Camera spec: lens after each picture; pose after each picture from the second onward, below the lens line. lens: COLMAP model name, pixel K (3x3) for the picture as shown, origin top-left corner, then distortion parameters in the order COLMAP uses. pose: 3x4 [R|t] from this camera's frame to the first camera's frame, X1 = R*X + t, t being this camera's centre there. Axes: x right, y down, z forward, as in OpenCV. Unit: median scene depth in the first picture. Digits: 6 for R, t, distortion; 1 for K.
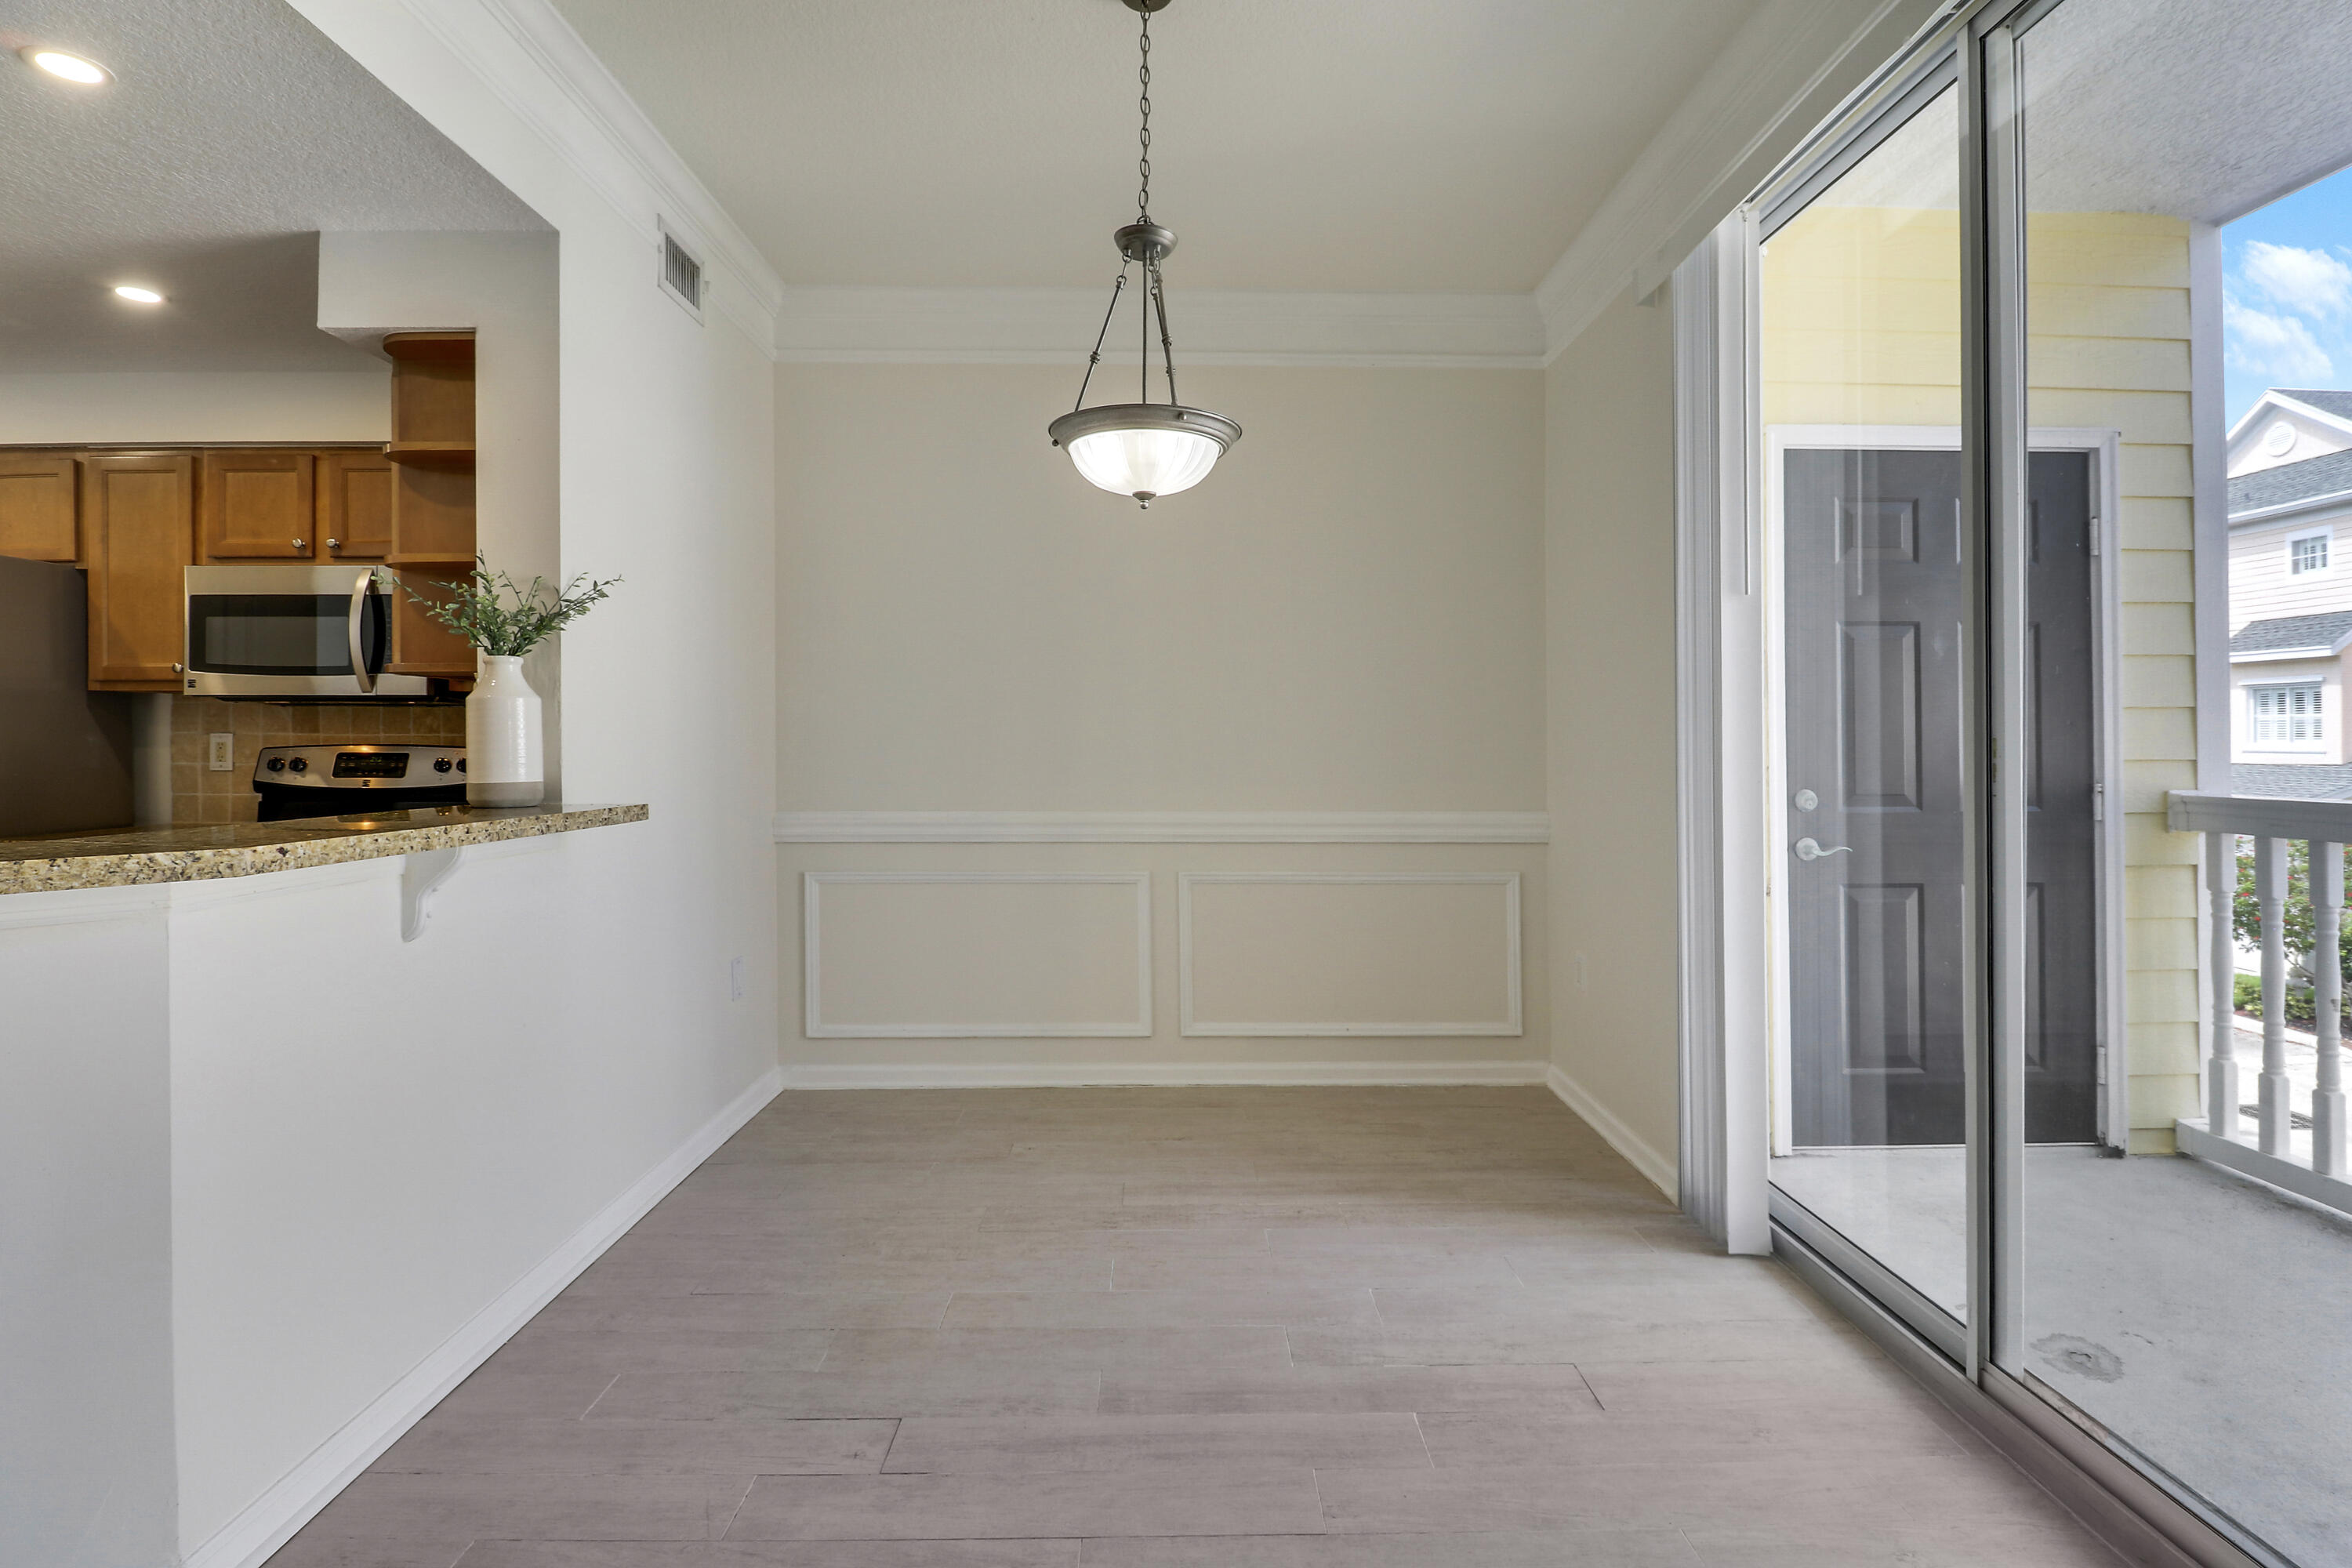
lens RADIAL K [[1101.8, 0, 1181.3], [0, 1101.8, 746.8], [0, 0, 1]] dist [-0.002029, -0.010114]
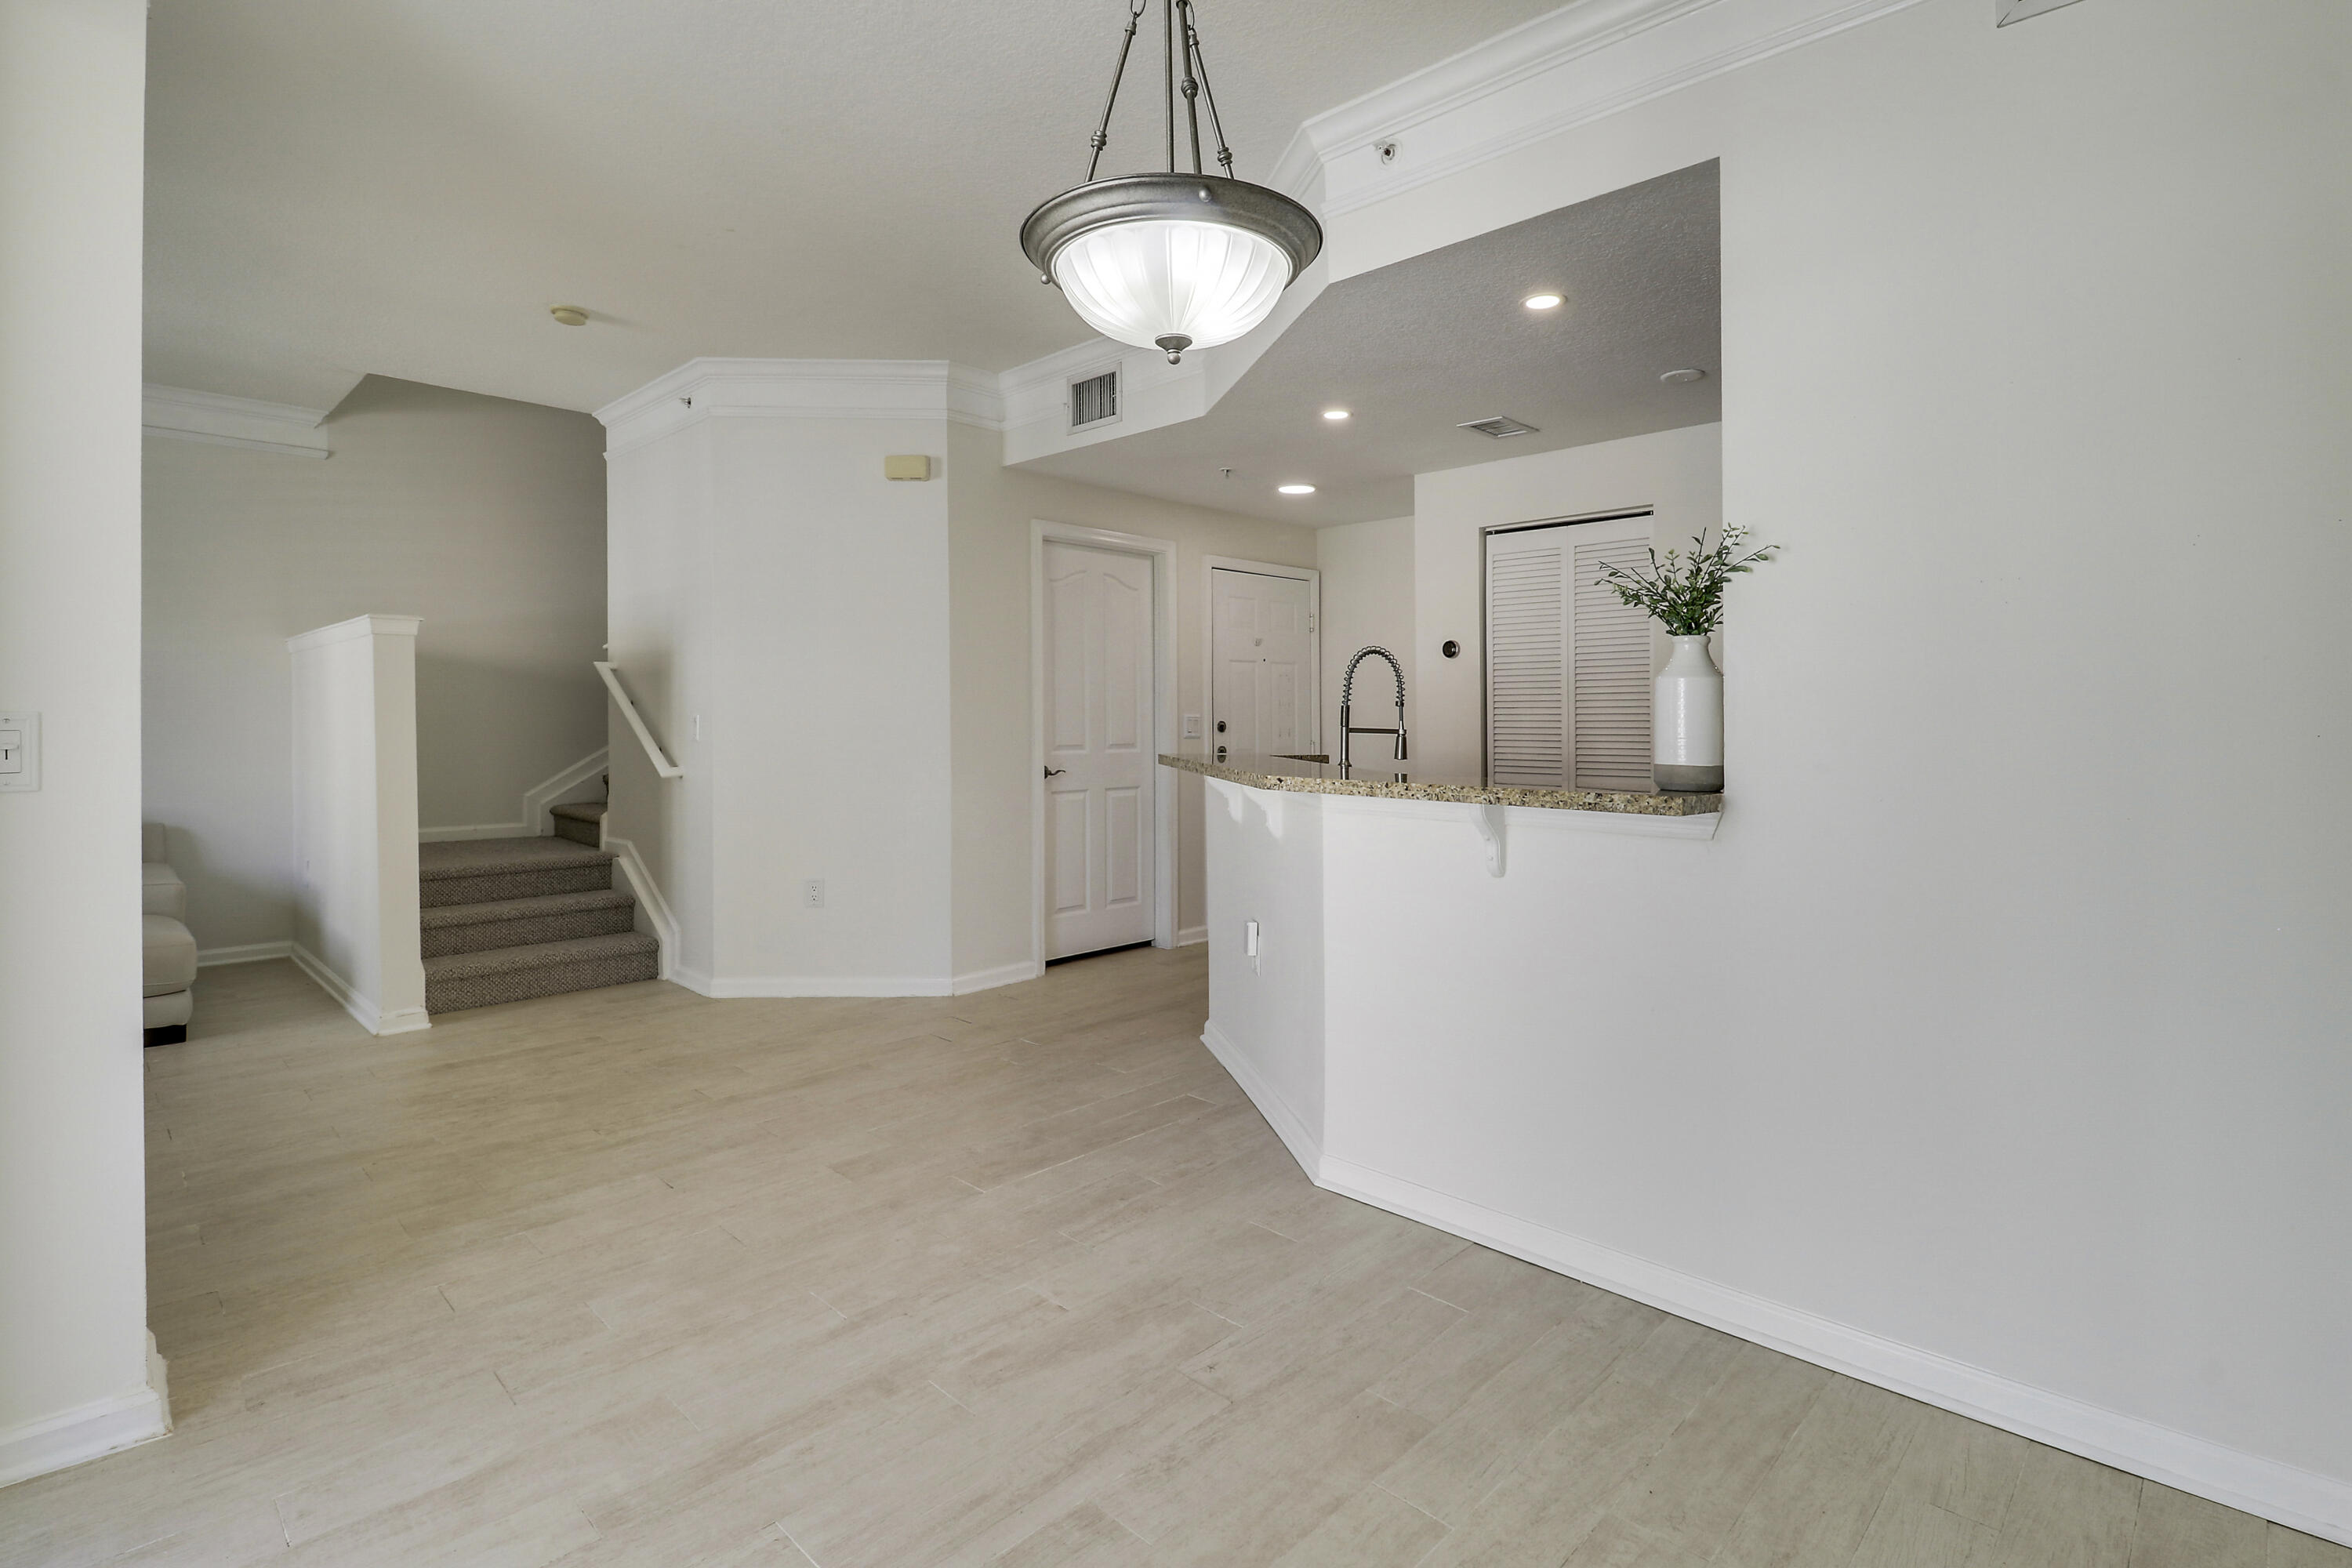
lens RADIAL K [[1101.8, 0, 1145.1], [0, 1101.8, 718.5], [0, 0, 1]] dist [-0.002029, -0.010114]
pose [[-0.715625, 0.002726, -0.698480, 0.387152], [-0.003019, 0.999971, 0.006996, -0.013091], [0.698478, 0.007115, -0.715596, 1.286254]]
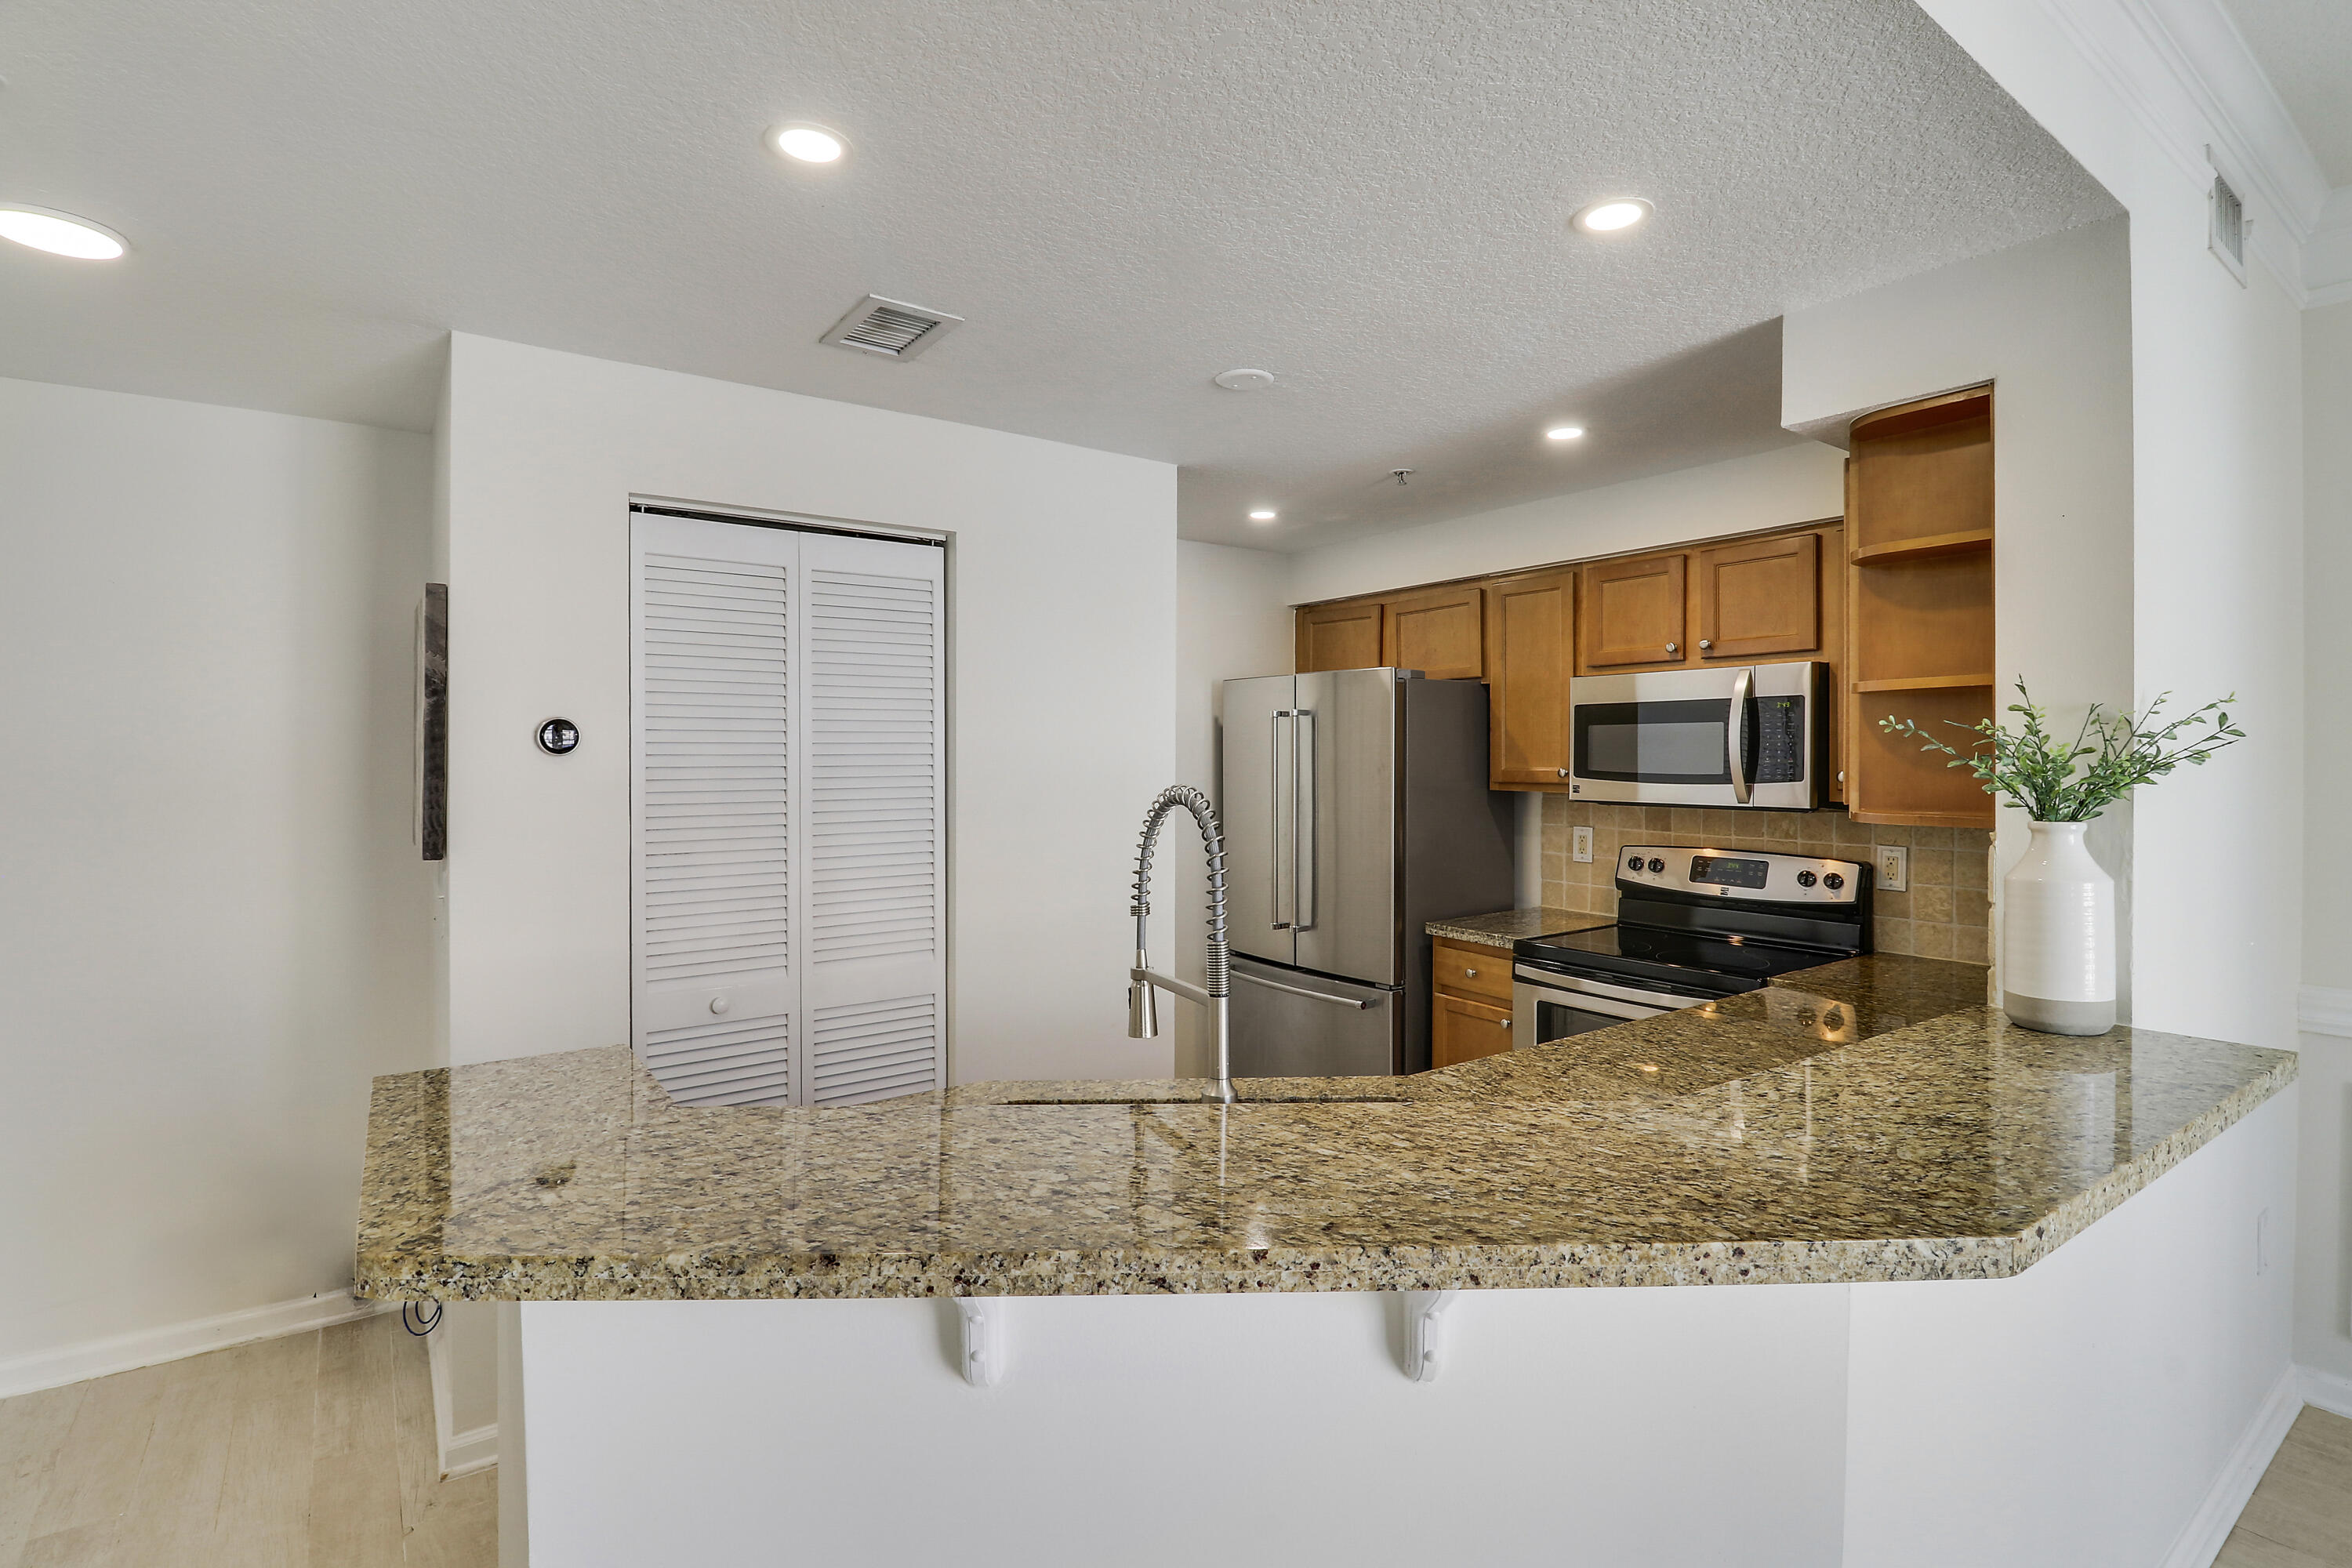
lens RADIAL K [[1101.8, 0, 1184.2], [0, 1101.8, 765.9], [0, 0, 1]] dist [-0.002029, -0.010114]
pose [[0.573979, 0.007840, -0.818833, -0.333751], [-0.003465, 0.999968, 0.007145, -0.114375], [0.818863, -0.001264, 0.573988, 0.104402]]
